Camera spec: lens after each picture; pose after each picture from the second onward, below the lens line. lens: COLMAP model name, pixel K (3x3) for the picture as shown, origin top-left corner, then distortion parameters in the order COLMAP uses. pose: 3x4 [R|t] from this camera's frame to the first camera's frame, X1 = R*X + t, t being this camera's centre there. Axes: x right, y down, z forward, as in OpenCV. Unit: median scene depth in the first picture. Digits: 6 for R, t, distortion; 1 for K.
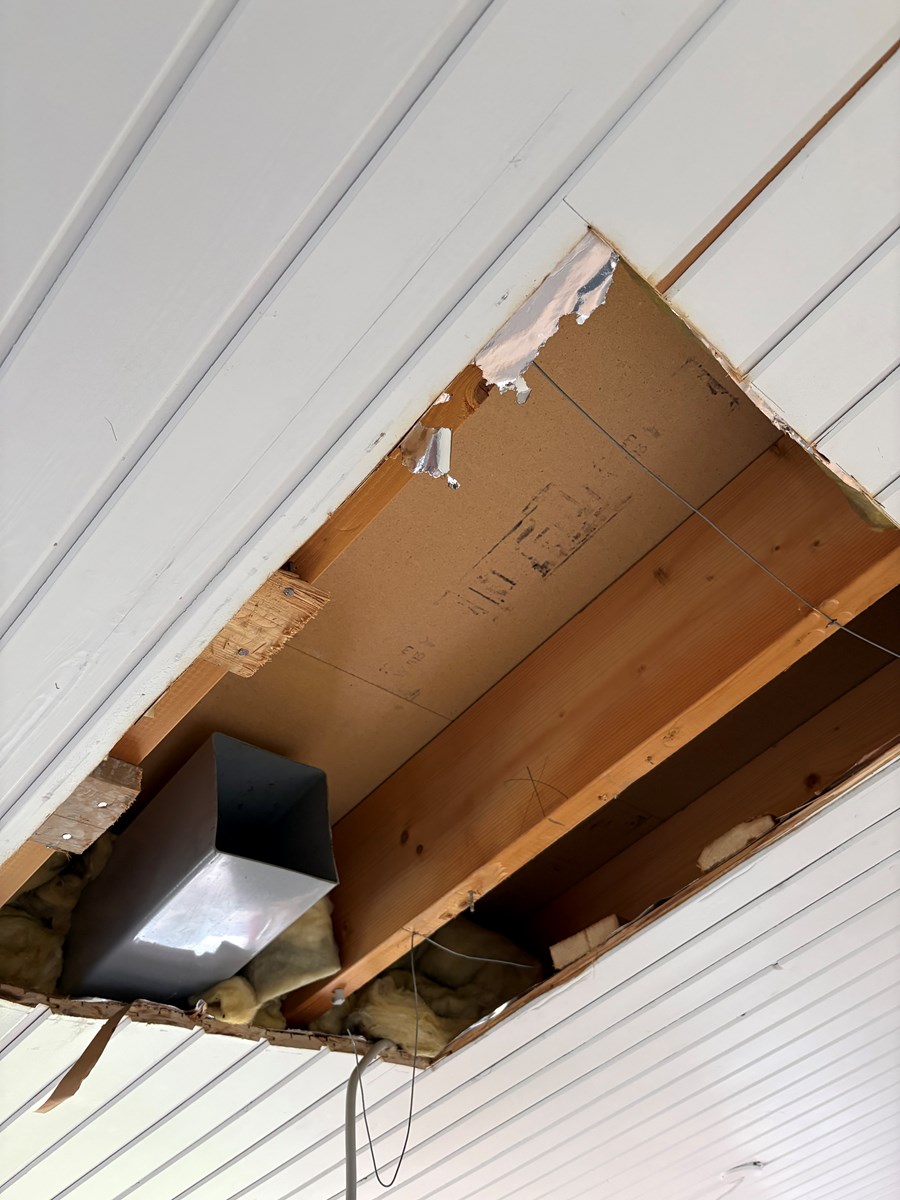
lens RADIAL K [[933.6, 0, 450.4], [0, 933.6, 602.4], [0, 0, 1]] dist [-0.007650, -0.001025]
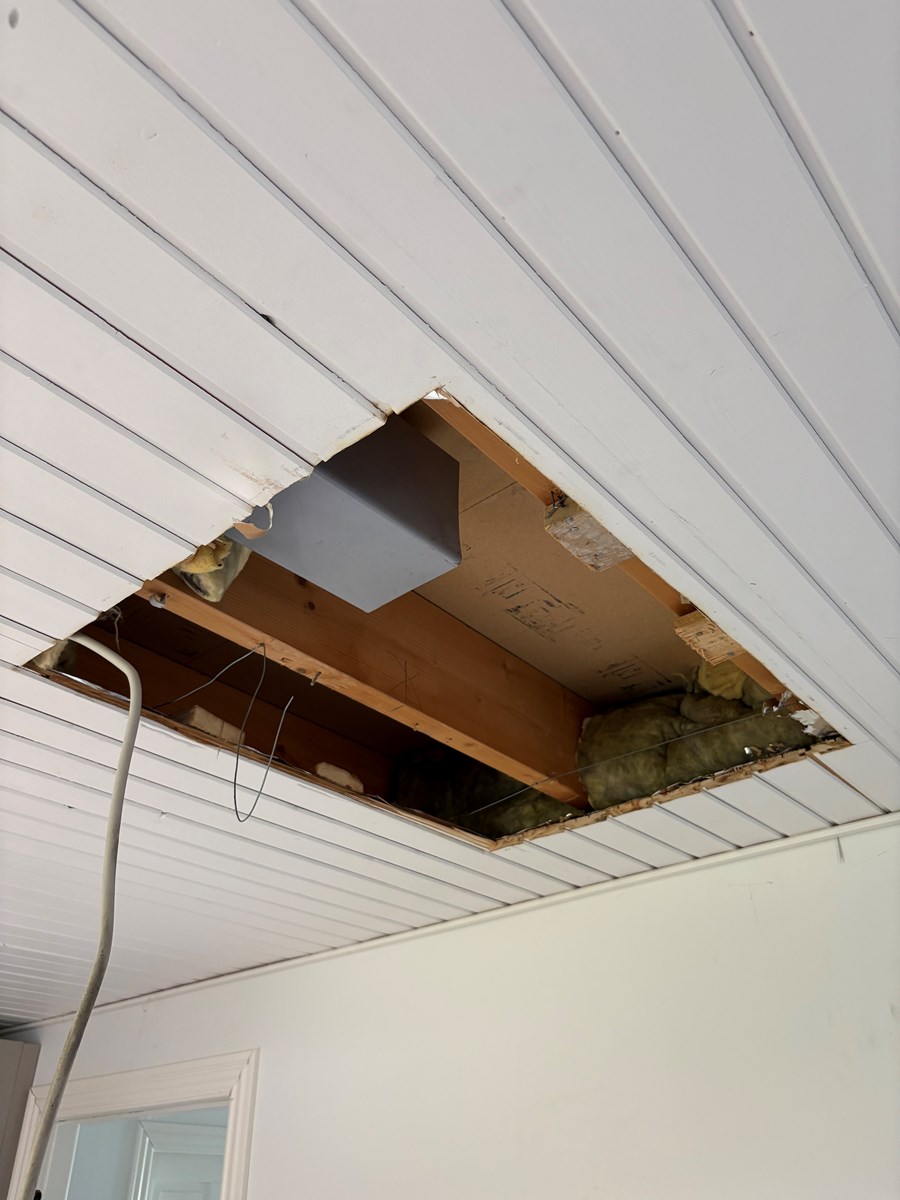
lens RADIAL K [[933.6, 0, 449.6], [0, 933.6, 597.4], [0, 0, 1]] dist [-0.007650, -0.001025]
pose [[-0.133561, 0.698498, 0.703038, -0.911595], [-0.697318, 0.437842, -0.567488, 0.840913], [-0.704209, -0.566035, 0.428596, 0.454422]]
